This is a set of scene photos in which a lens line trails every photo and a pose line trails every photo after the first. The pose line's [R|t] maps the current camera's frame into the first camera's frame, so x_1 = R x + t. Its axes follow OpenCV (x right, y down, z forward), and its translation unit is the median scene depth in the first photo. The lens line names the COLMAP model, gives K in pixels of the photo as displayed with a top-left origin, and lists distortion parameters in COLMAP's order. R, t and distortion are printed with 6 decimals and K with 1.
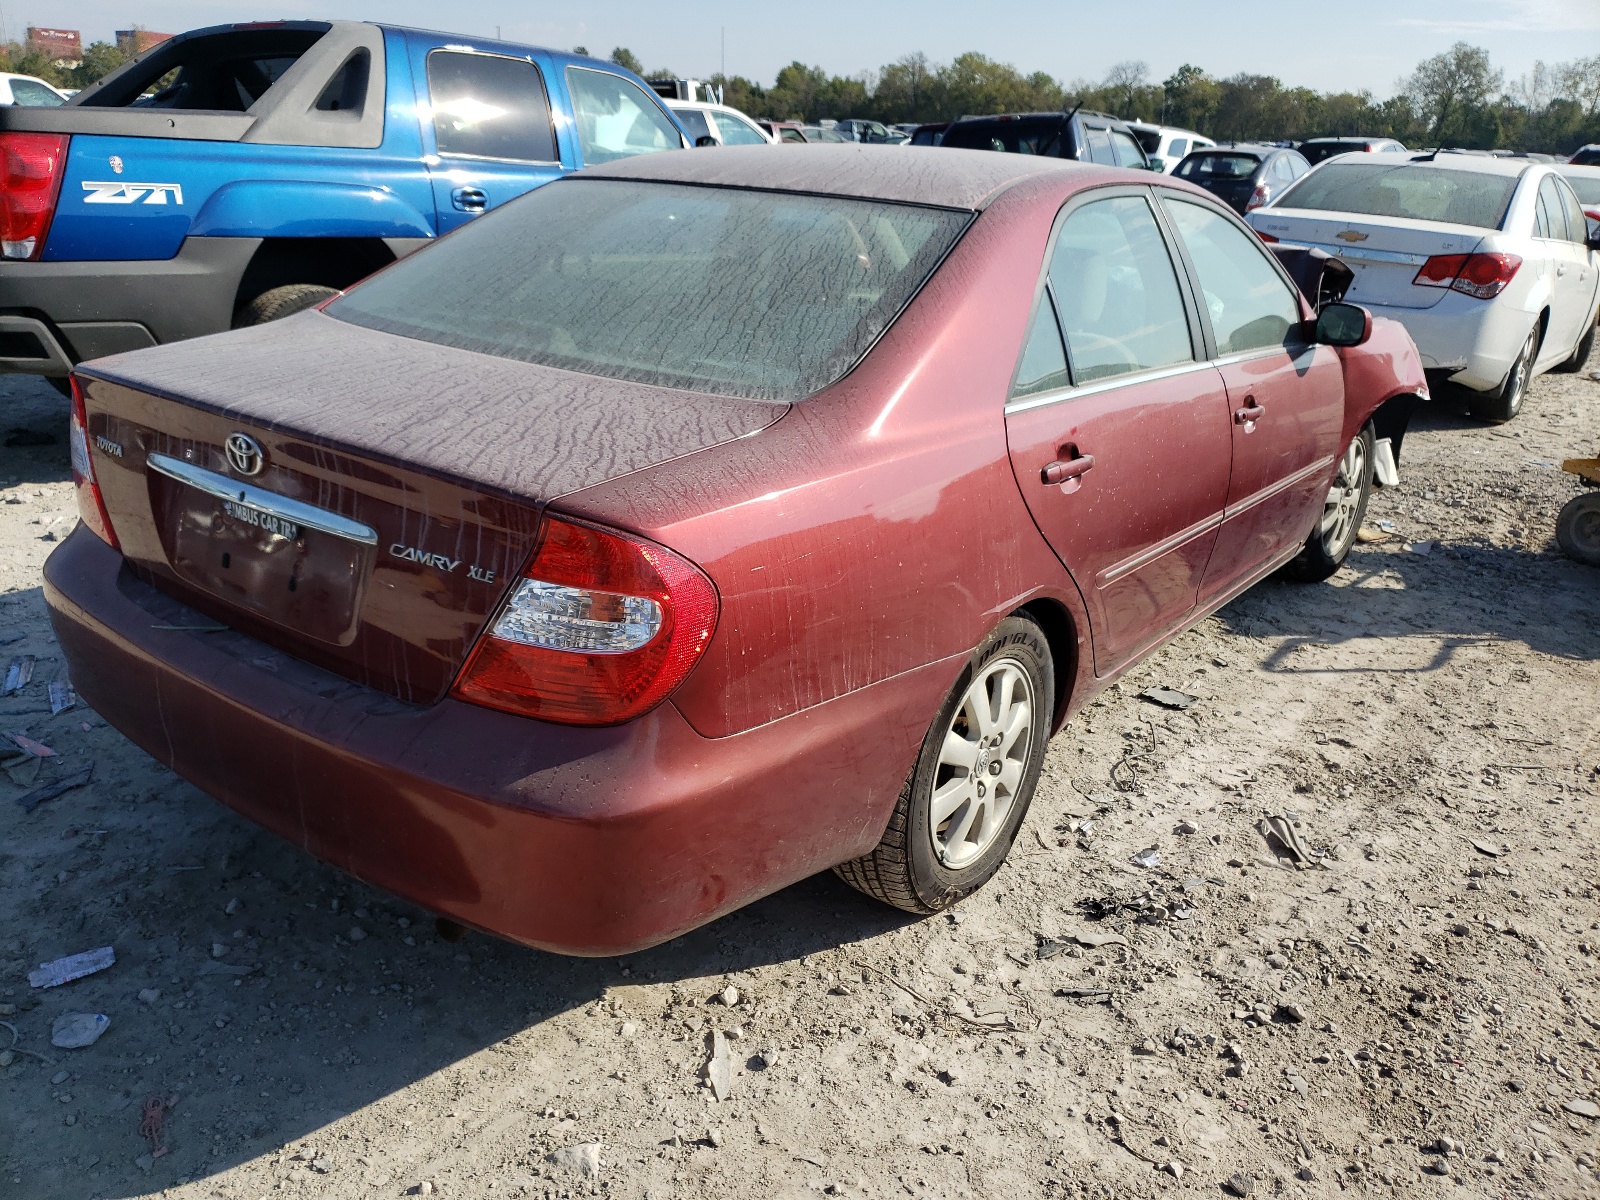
lens RADIAL K [[1213.7, 0, 795.6], [0, 1213.7, 601.7], [0, 0, 1]] dist [0.043481, -0.028768]
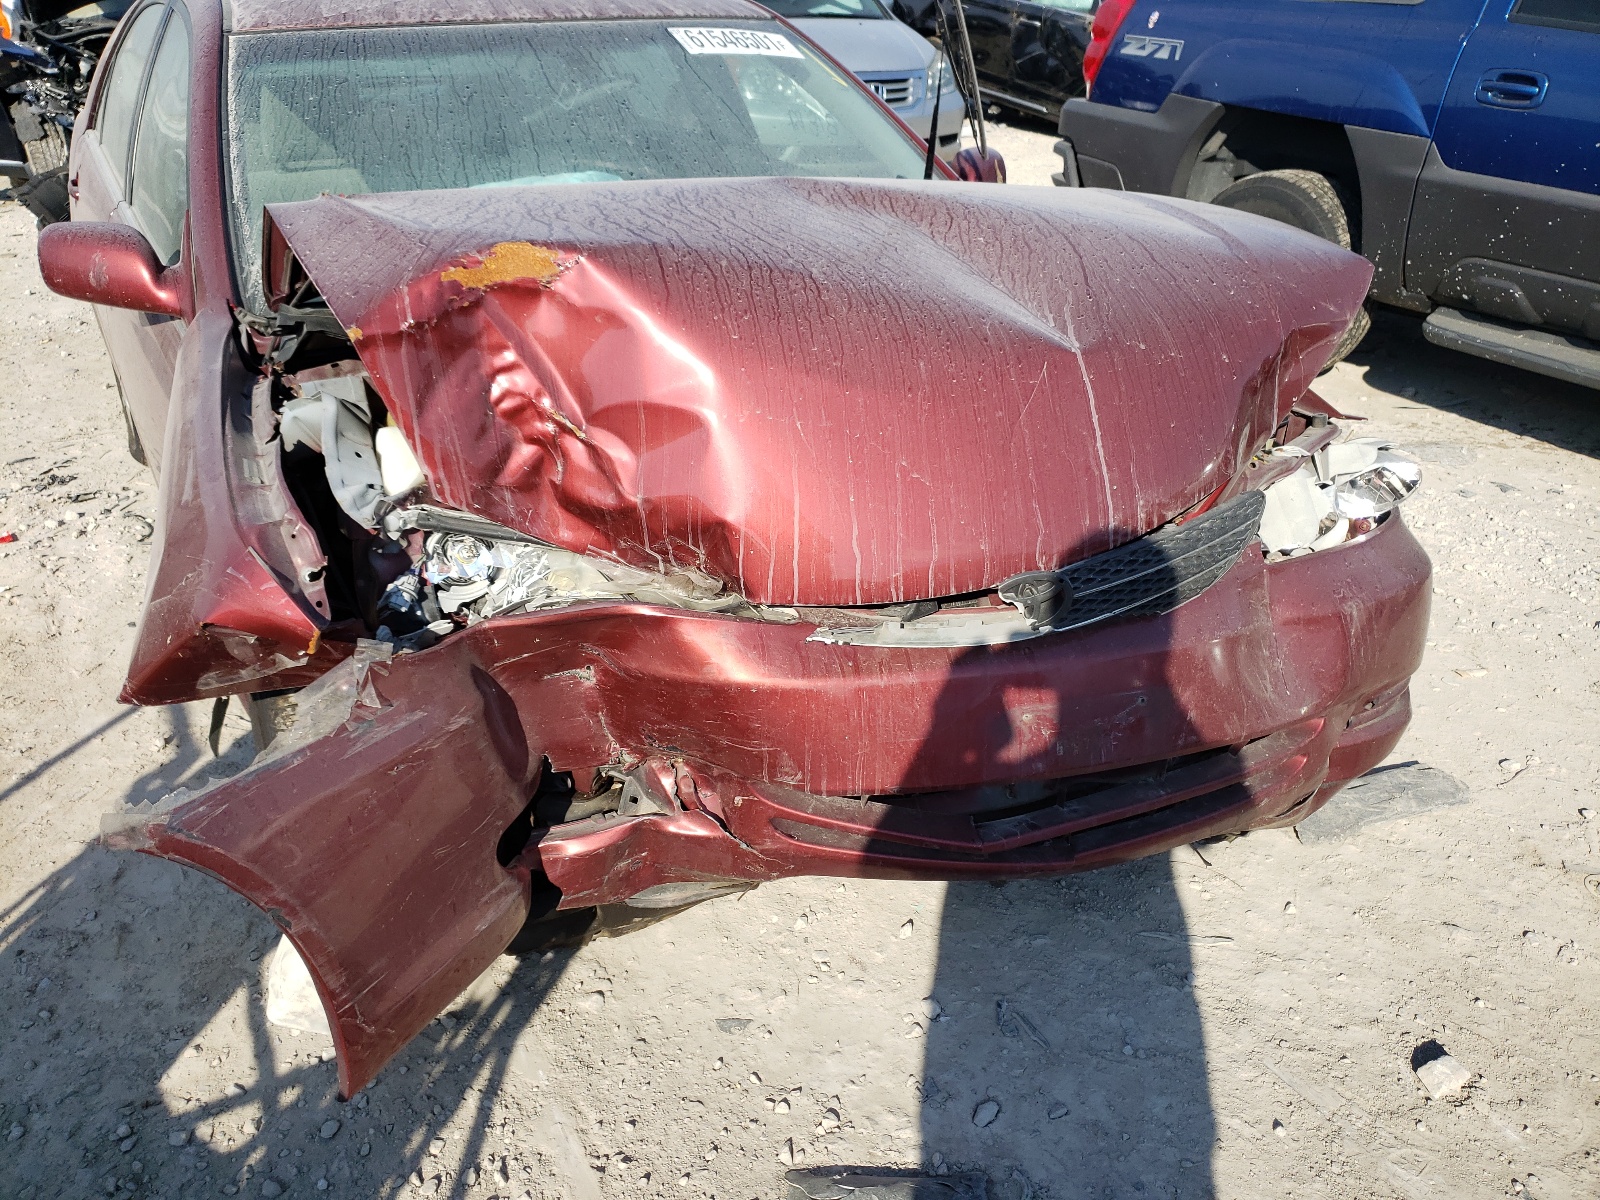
lens RADIAL K [[1213.7, 0, 799.0], [0, 1213.7, 590.2], [0, 0, 1]] dist [0.043481, -0.028768]
pose [[-0.369800, 0.389434, -0.843557, 0.683035], [-0.341630, 0.787323, 0.513237, -0.407582], [0.864024, 0.477980, -0.158110, 1.141664]]
